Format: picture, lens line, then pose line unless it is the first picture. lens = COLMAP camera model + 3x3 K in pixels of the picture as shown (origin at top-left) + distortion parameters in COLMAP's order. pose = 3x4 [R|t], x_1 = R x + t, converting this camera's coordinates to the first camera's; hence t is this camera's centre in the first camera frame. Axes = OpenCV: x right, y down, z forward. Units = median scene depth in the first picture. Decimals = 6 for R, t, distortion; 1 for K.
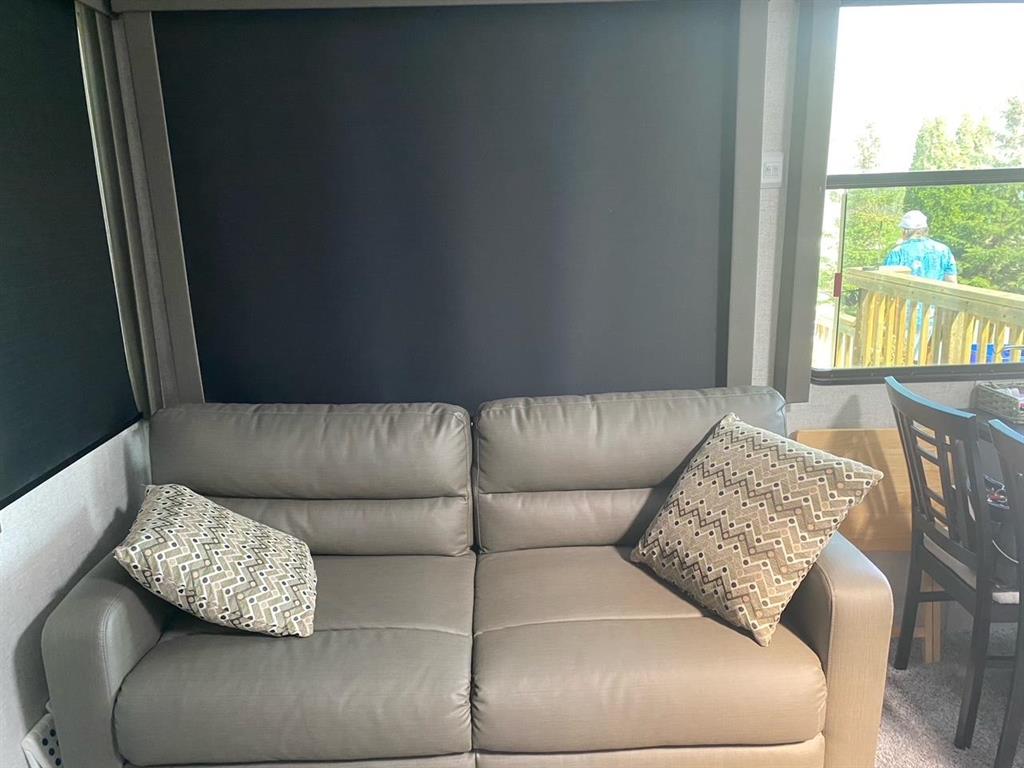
lens RADIAL K [[776.1, 0, 503.5], [0, 776.1, 392.4], [0, 0, 1]] dist [0.065997, -0.066618]
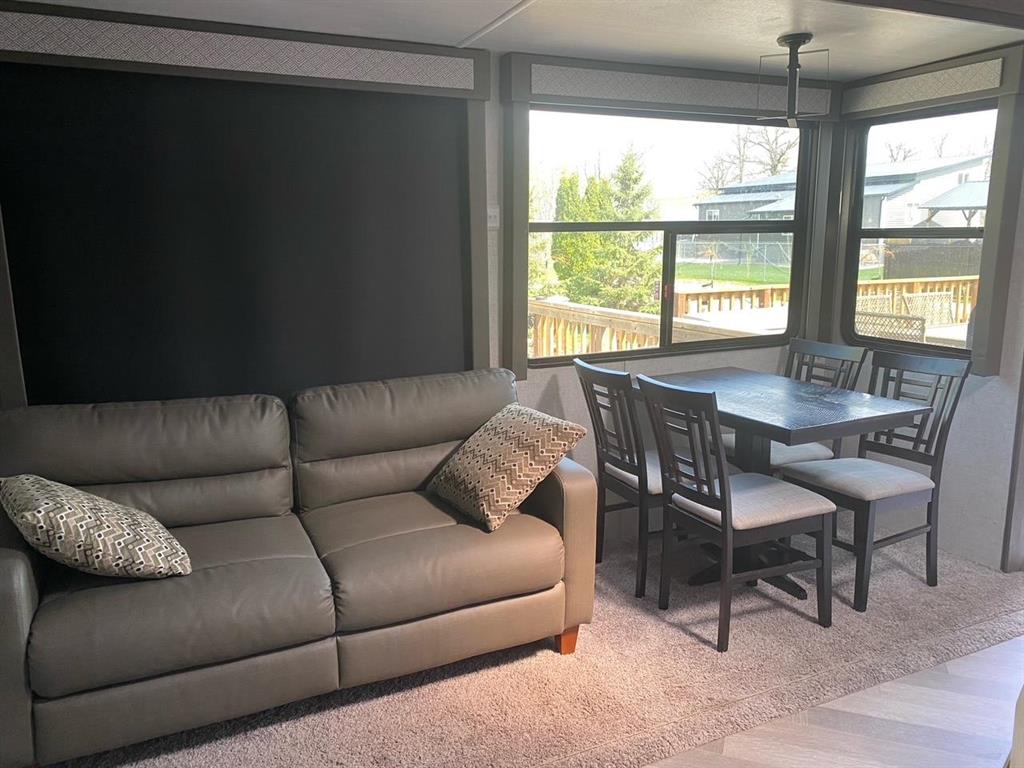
lens RADIAL K [[776.1, 0, 514.2], [0, 776.1, 381.2], [0, 0, 1]] dist [0.065997, -0.066618]
pose [[0.914654, -0.052467, 0.400818, -0.216346], [0.078642, 0.995692, -0.049124, 0.090035], [-0.396514, 0.076453, 0.914840, -0.305795]]
